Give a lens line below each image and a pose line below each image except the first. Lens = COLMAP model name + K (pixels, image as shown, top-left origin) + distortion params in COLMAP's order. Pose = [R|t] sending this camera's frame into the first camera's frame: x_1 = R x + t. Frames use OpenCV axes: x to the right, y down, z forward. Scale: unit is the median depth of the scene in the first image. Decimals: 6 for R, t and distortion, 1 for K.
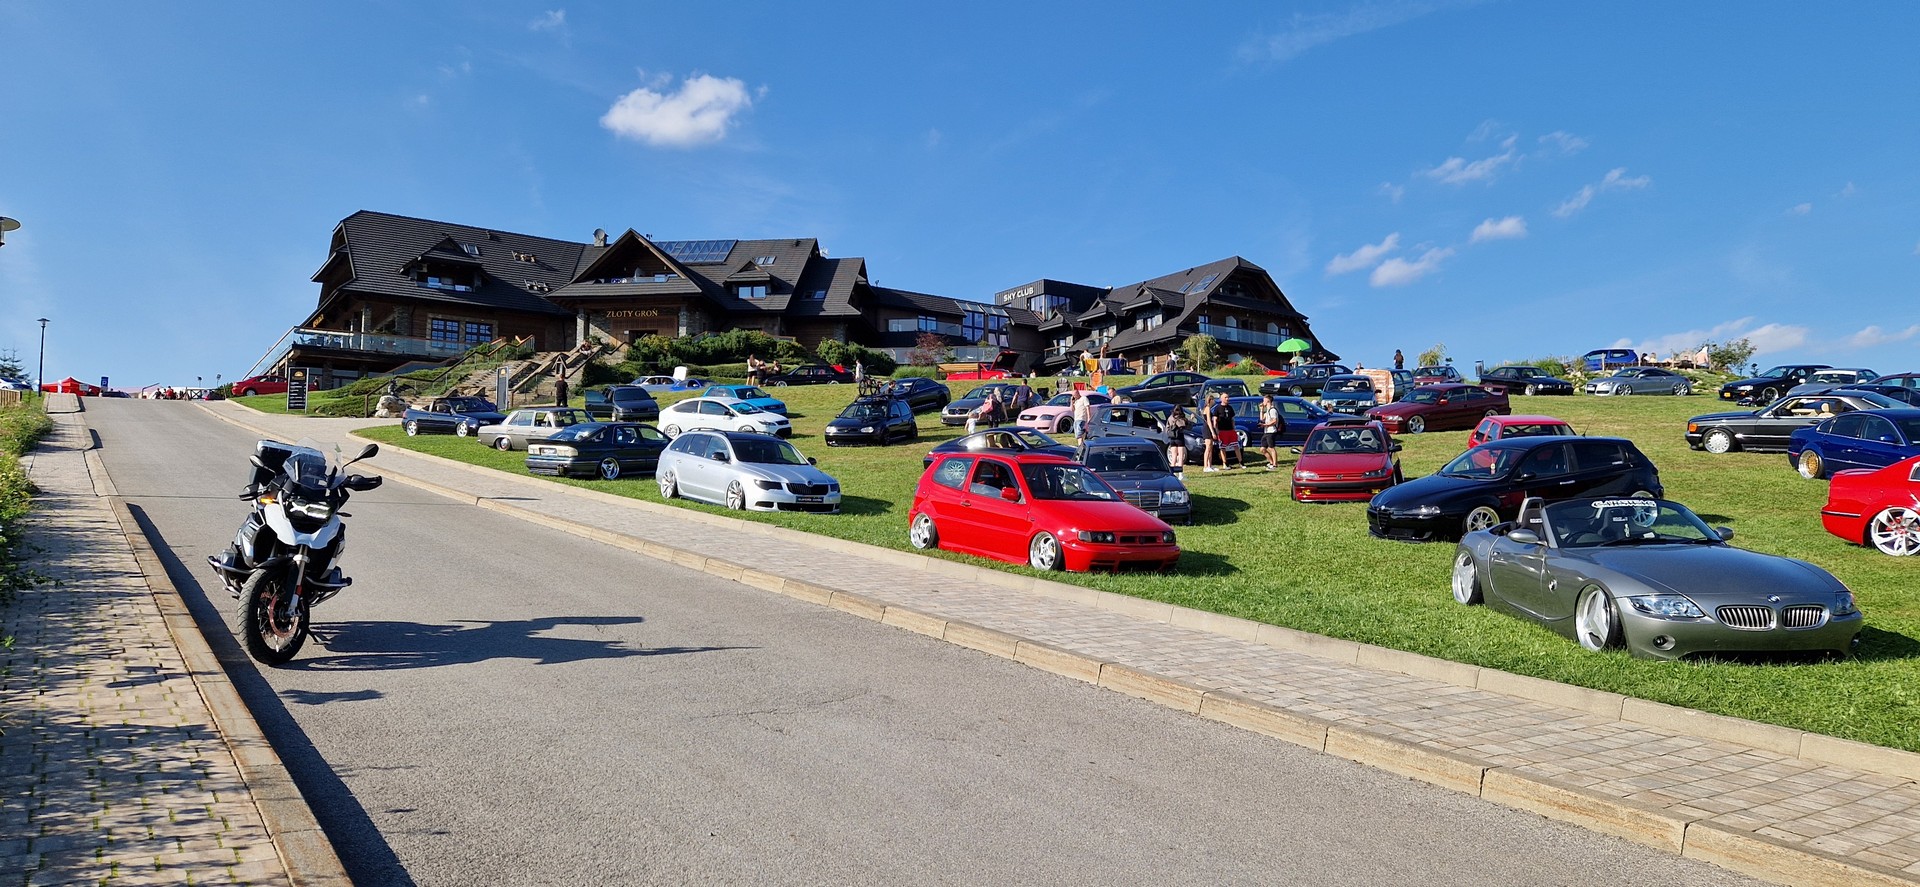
lens RADIAL K [[1274.0, 0, 986.4], [0, 1274.0, 472.5], [0, 0, 1]] dist [0.081198, -0.076976]
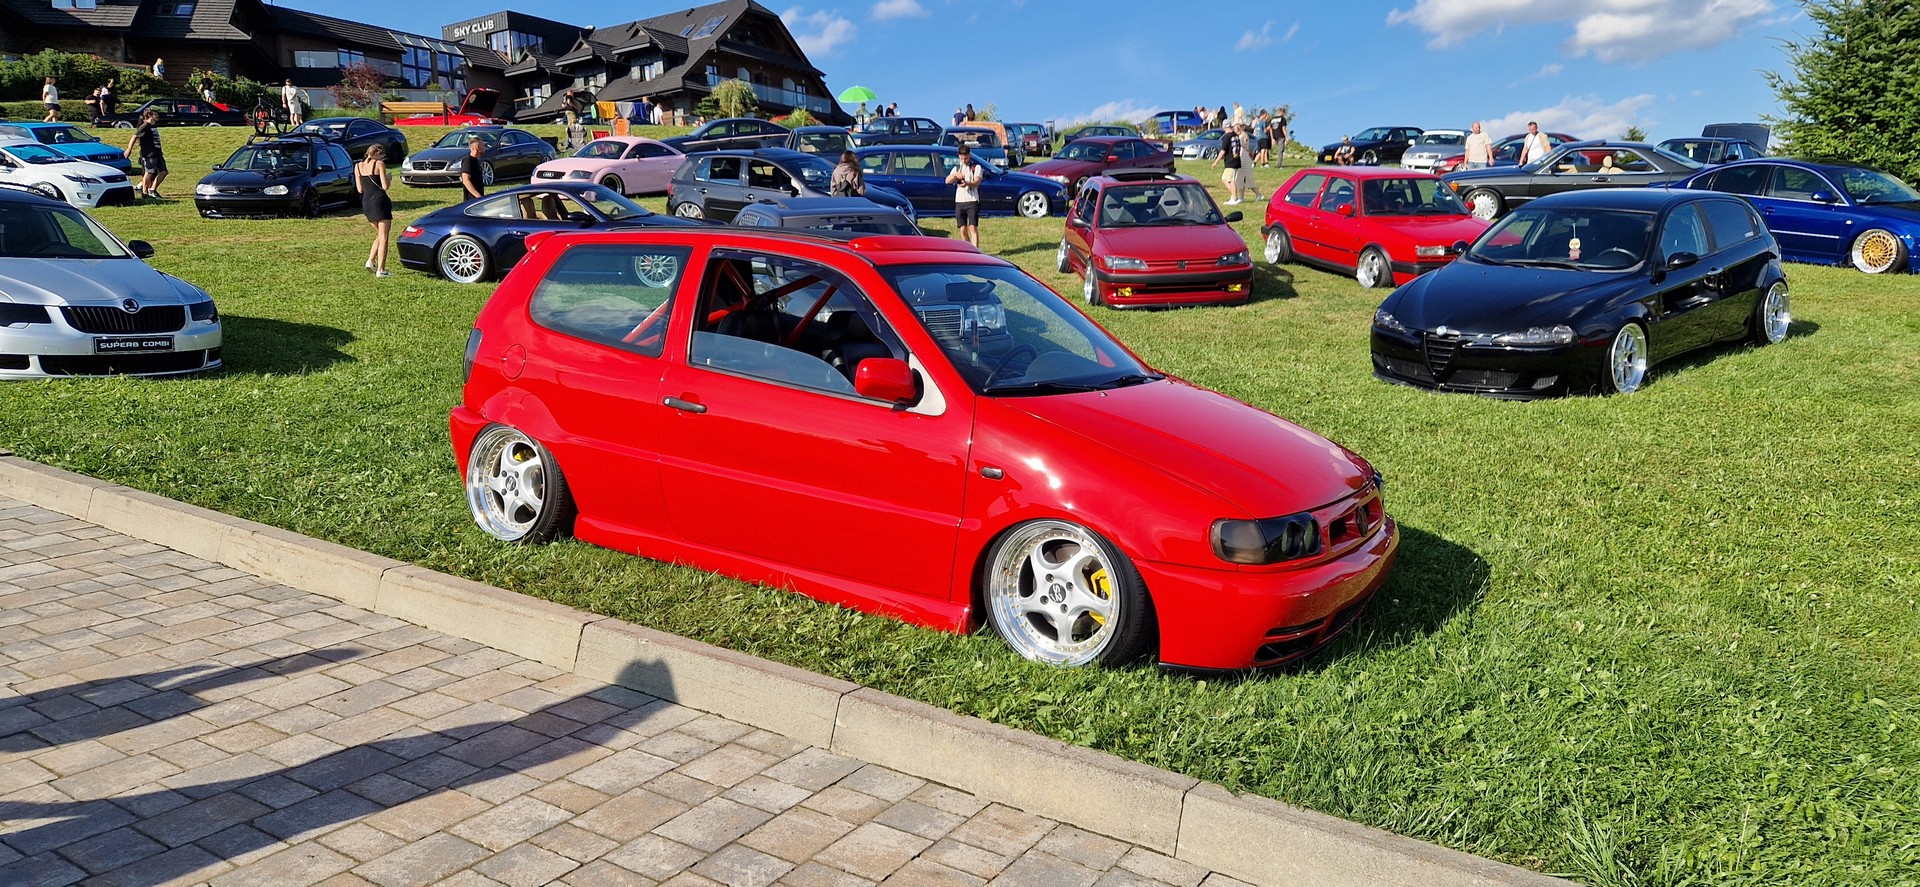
lens RADIAL K [[1274.0, 0, 983.2], [0, 1274.0, 423.1], [0, 0, 1]] dist [0.081198, -0.076976]
pose [[0.921053, -0.067035, 0.383625, -0.012412], [0.014110, 0.990171, 0.139146, -0.002152], [-0.389182, -0.122748, 0.912946, 0.130238]]
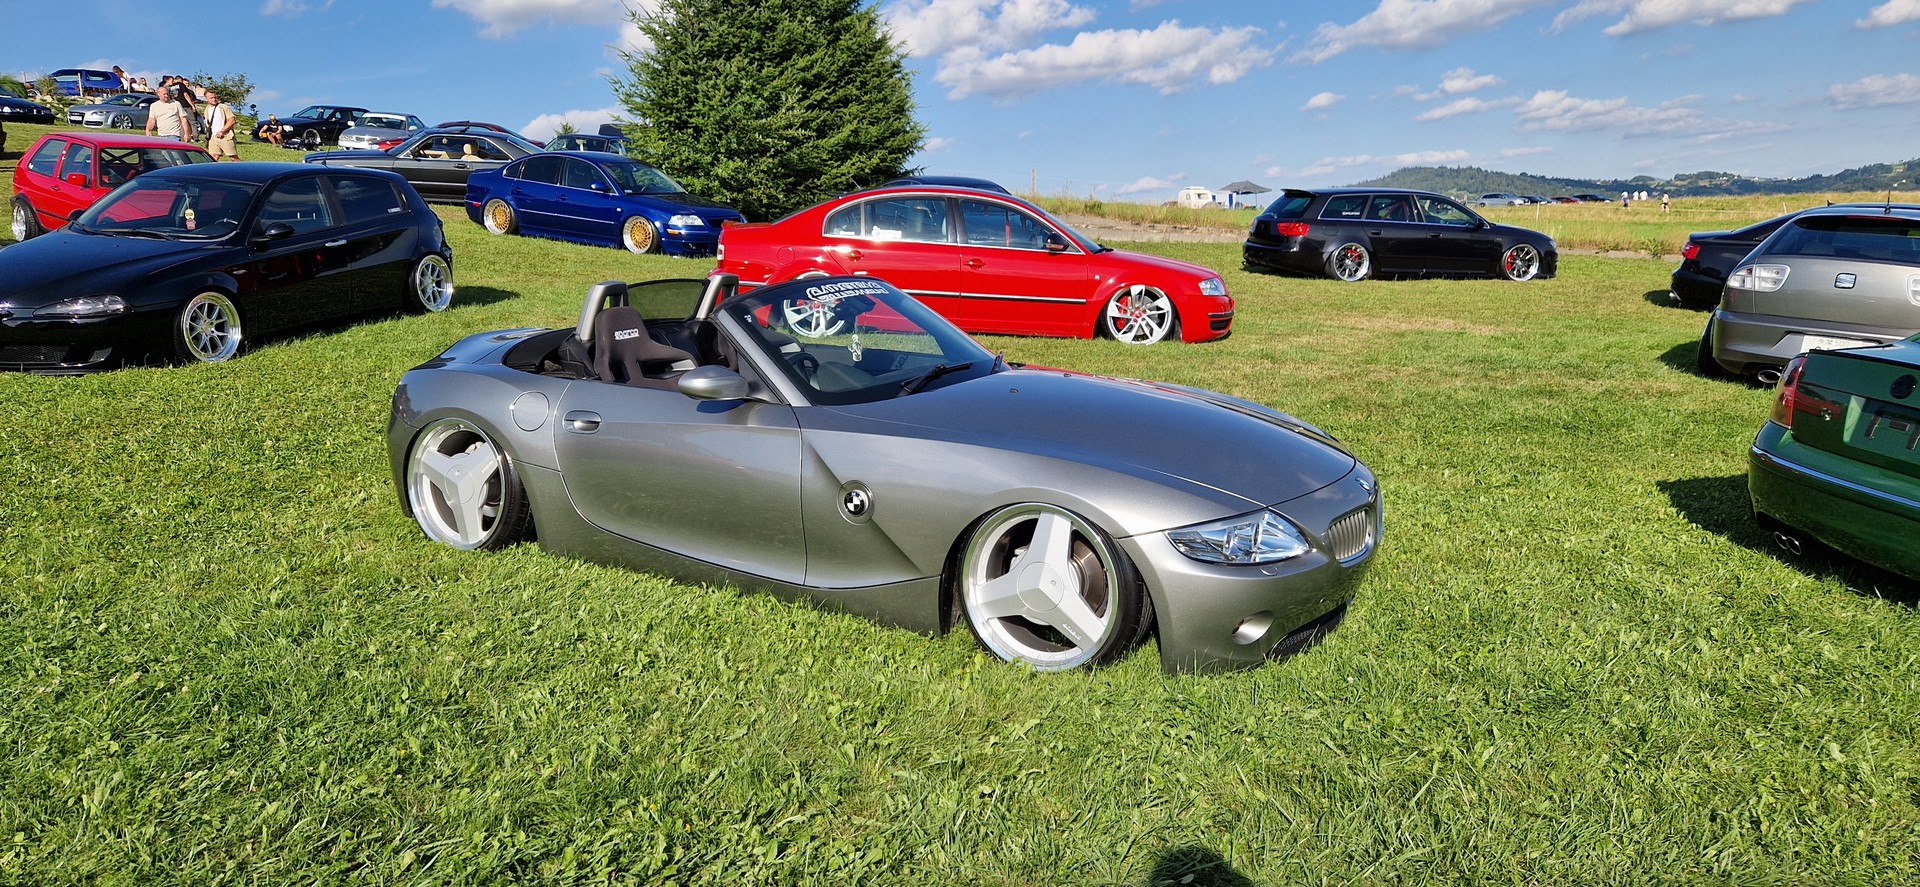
lens RADIAL K [[1274.0, 0, 967.5], [0, 1274.0, 438.2], [0, 0, 1]] dist [0.081198, -0.076976]
pose [[0.476608, -0.146097, 0.866891, 0.014360], [0.006467, 0.986650, 0.162725, 0.000265], [-0.879092, -0.071950, 0.471190, 0.100788]]
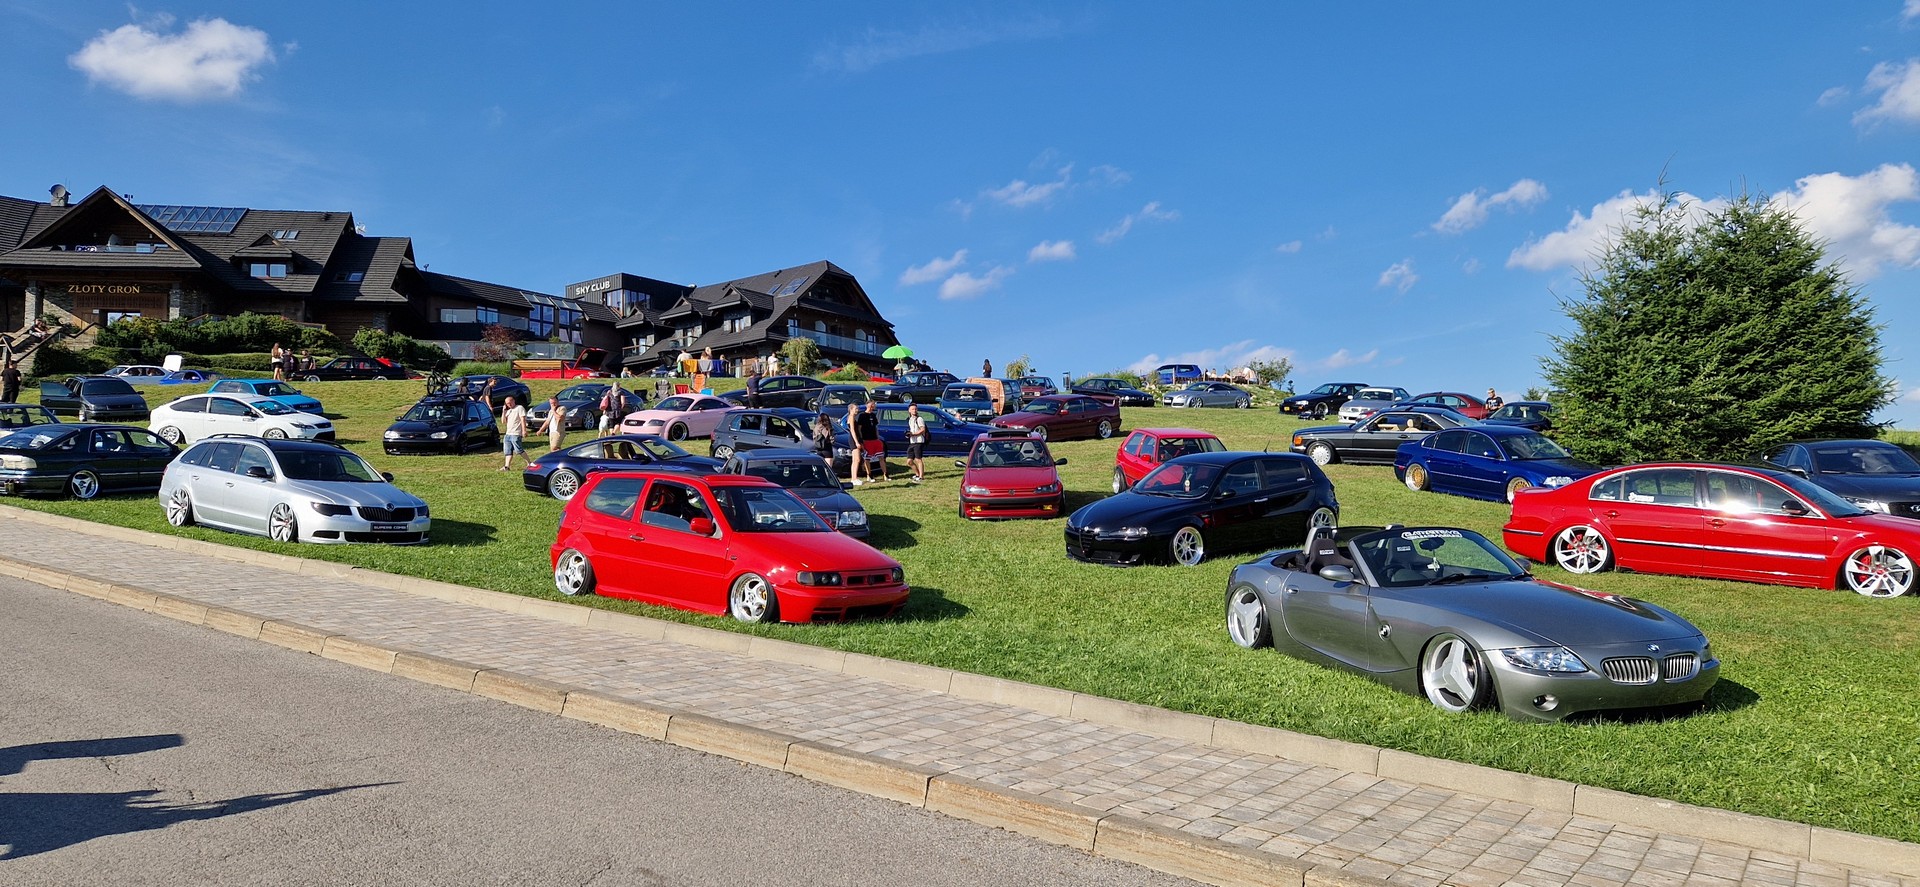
lens RADIAL K [[1274.0, 0, 971.1], [0, 1274.0, 457.9], [0, 0, 1]] dist [0.081198, -0.076976]
pose [[0.948458, 0.002046, 0.316897, -0.013280], [0.002491, 0.999900, -0.013909, -0.002430], [-0.316894, 0.013982, 0.948358, 0.033784]]
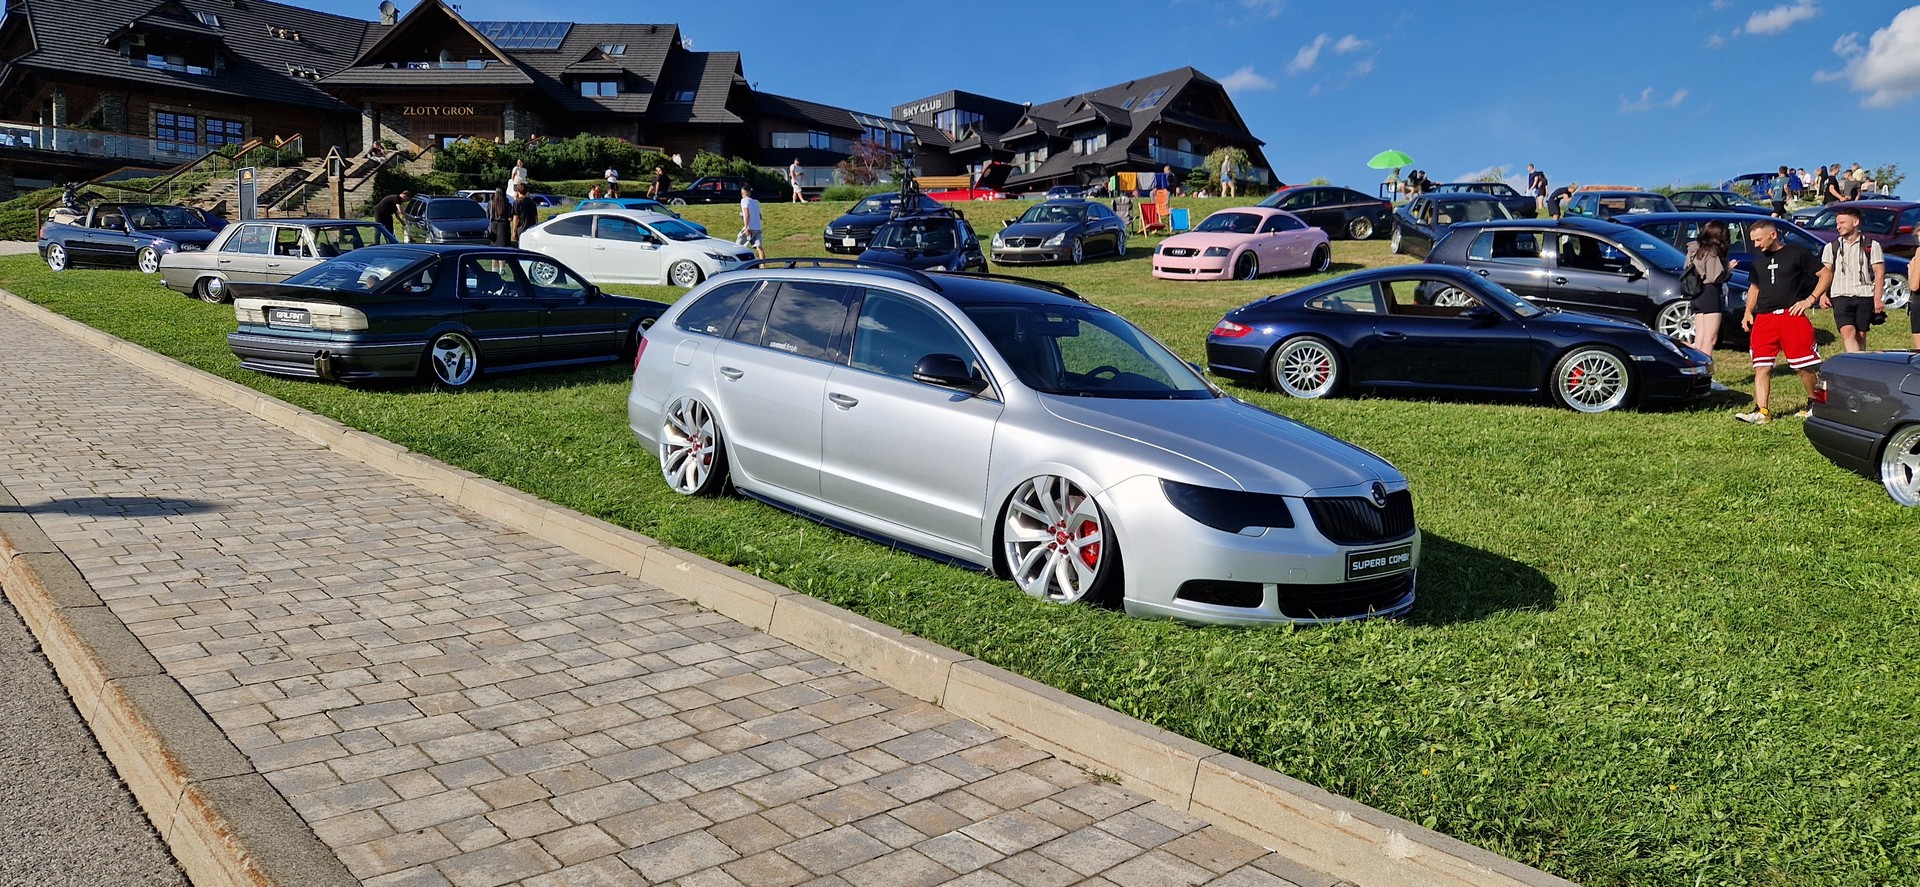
lens RADIAL K [[1274.0, 0, 979.3], [0, 1274.0, 449.8], [0, 0, 1]] dist [0.081198, -0.076976]
pose [[0.991826, -0.007620, 0.127367, -0.063352], [-0.005625, 0.994634, 0.103307, -0.006185], [-0.127471, -0.103179, 0.986461, 0.201255]]
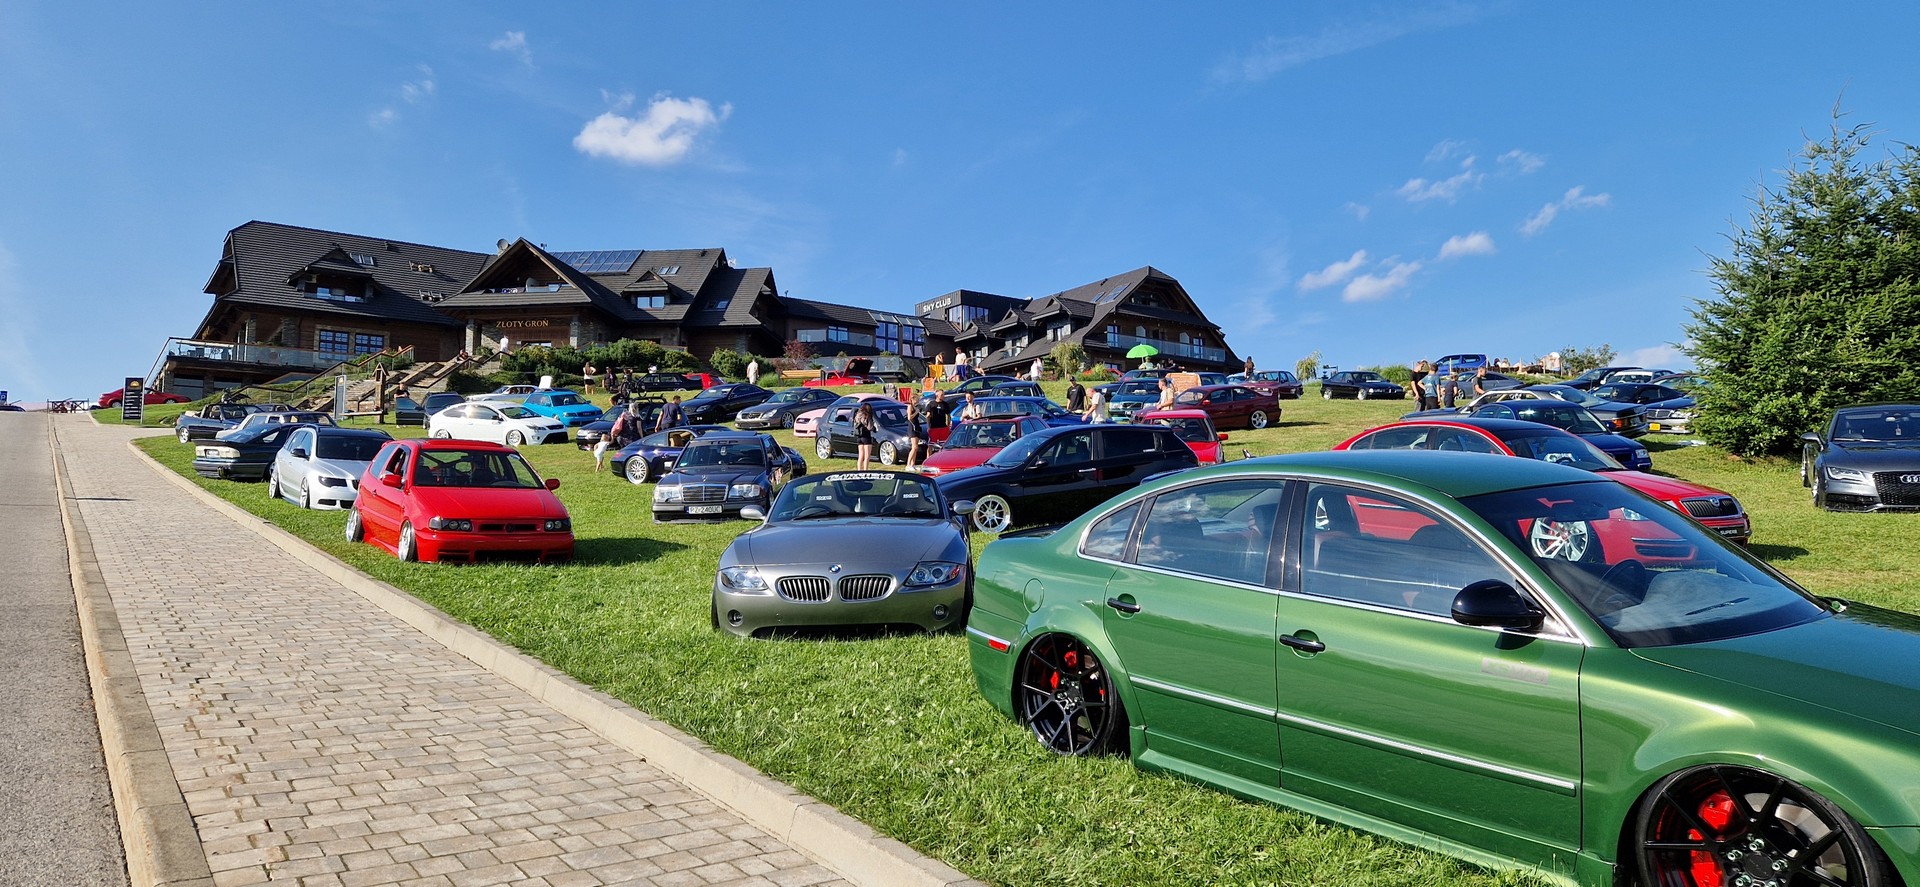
lens RADIAL K [[1274.0, 0, 992.8], [0, 1274.0, 429.5], [0, 0, 1]] dist [0.081198, -0.076976]
pose [[0.999926, -0.003400, 0.011645, 0.078561], [0.003926, 0.998957, -0.045499, 0.004300], [-0.011478, 0.045541, 0.998897, 0.010658]]
